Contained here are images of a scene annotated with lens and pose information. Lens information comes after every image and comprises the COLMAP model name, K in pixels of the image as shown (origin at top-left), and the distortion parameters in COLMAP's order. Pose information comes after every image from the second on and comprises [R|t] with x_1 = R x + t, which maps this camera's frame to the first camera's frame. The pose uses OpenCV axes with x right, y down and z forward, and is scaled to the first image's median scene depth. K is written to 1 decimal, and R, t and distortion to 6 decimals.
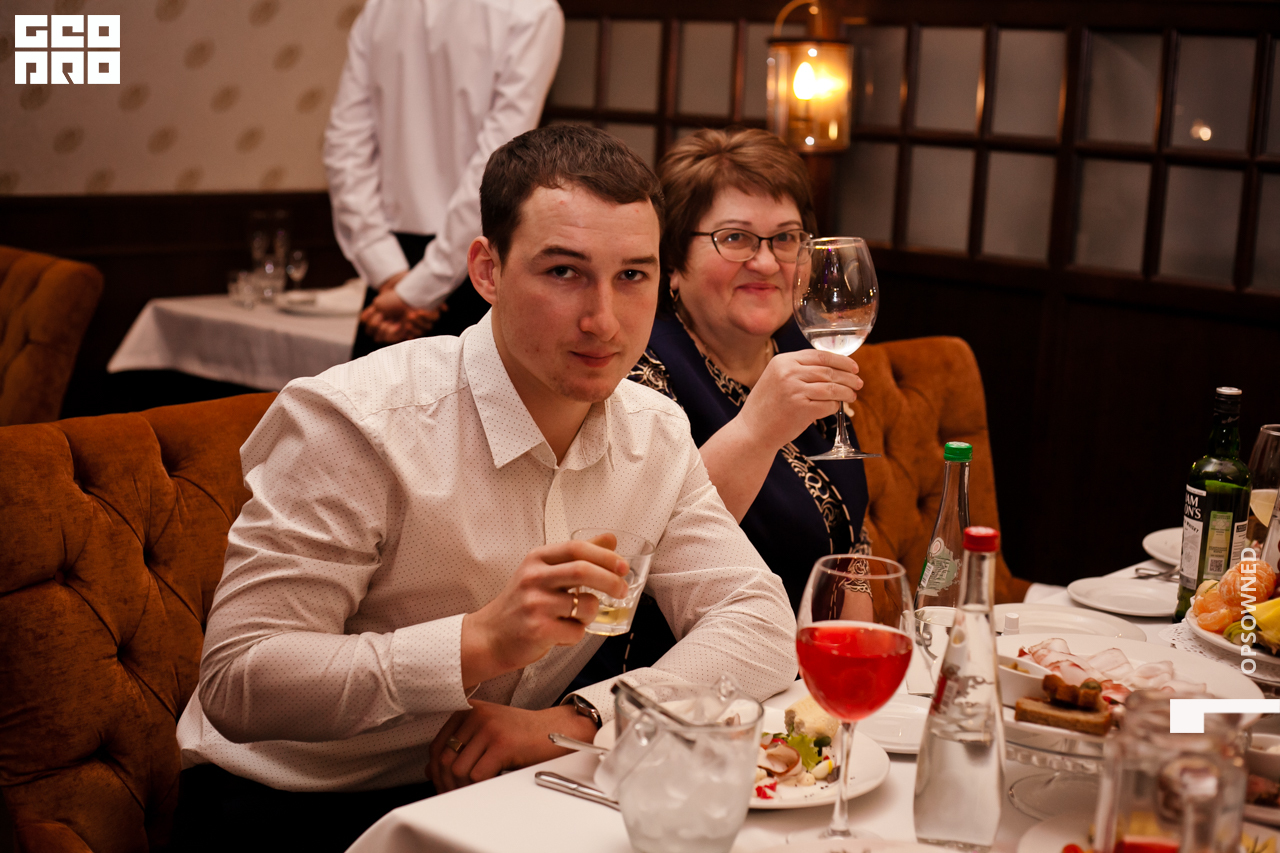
lens RADIAL K [[1821.5, 0, 640.0], [0, 1821.5, 426.5], [0, 0, 1]] dist [-0.149658, 0.029133]
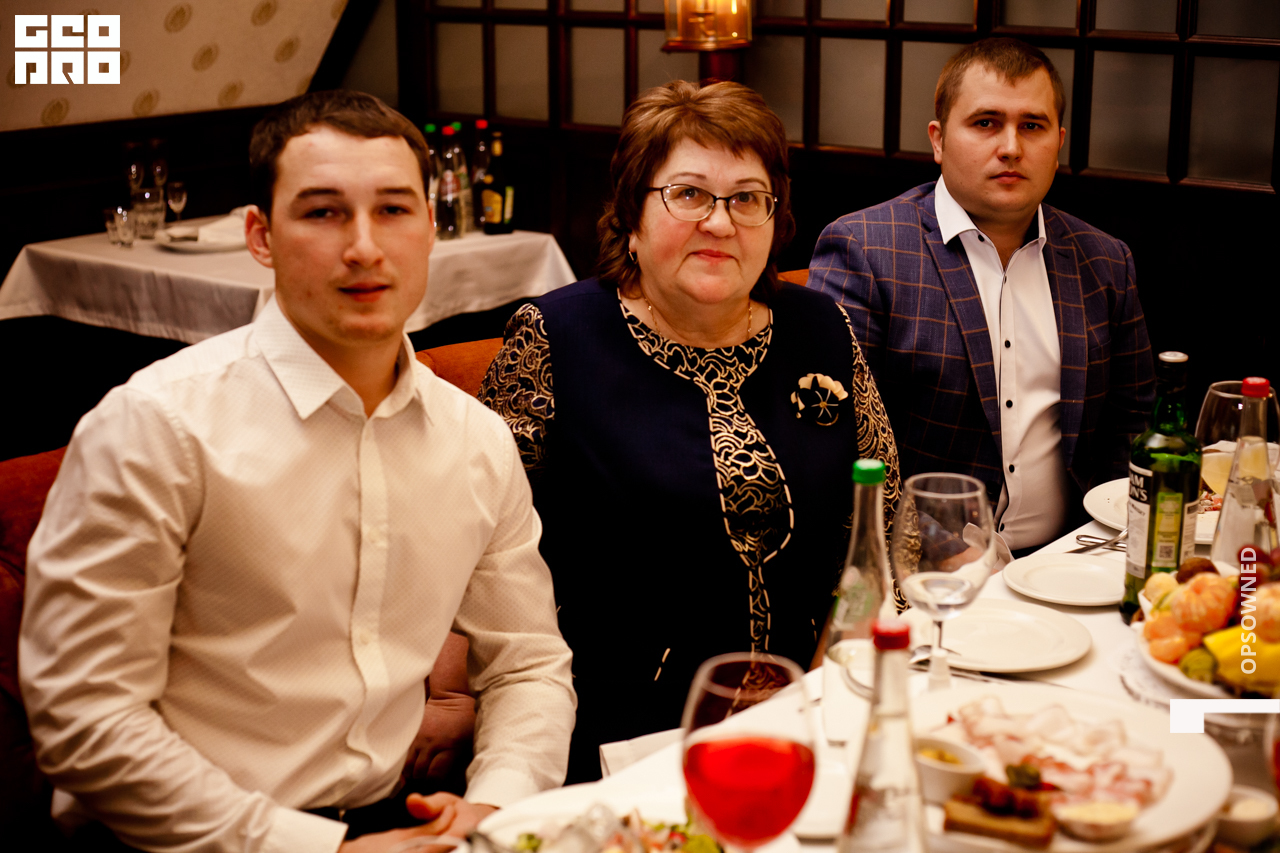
lens RADIAL K [[1821.5, 0, 640.0], [0, 1821.5, 426.5], [0, 0, 1]] dist [-0.149658, 0.029133]
pose [[0.997616, -0.062112, 0.030069, 0.034006], [0.059494, 0.994914, 0.081277, -0.071963], [-0.034964, -0.079294, 0.996238, 0.112577]]
